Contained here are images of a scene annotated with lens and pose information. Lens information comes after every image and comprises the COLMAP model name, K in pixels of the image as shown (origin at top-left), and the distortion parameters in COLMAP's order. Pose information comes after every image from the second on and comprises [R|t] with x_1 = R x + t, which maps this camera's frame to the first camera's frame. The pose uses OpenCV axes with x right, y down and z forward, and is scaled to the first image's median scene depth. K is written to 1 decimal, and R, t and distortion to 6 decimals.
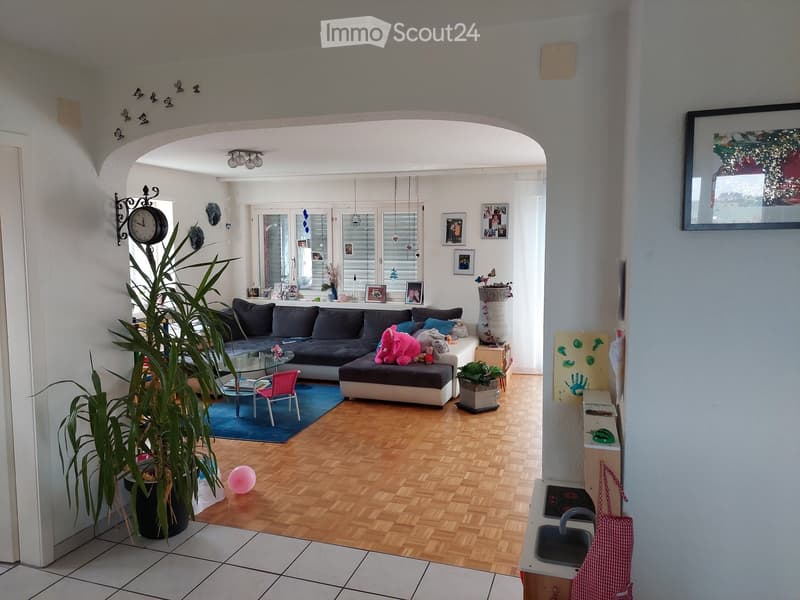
lens RADIAL K [[550.6, 0, 400.0], [0, 550.6, 300.0], [0, 0, 1]] dist [-0.000015, -0.000093]
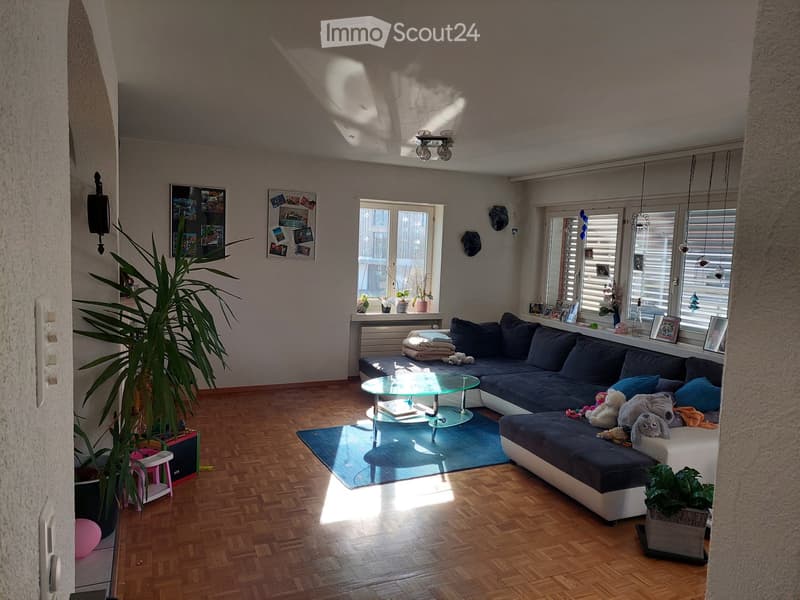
lens RADIAL K [[563.3, 0, 400.0], [0, 563.3, 300.0], [0, 0, 1]] dist [0.002269, 0.000376]
pose [[0.625333, 0.092556, -0.774849, 0.293400], [-0.097816, 0.994407, 0.039841, -0.042677], [0.774203, 0.050879, 0.630889, 0.297852]]
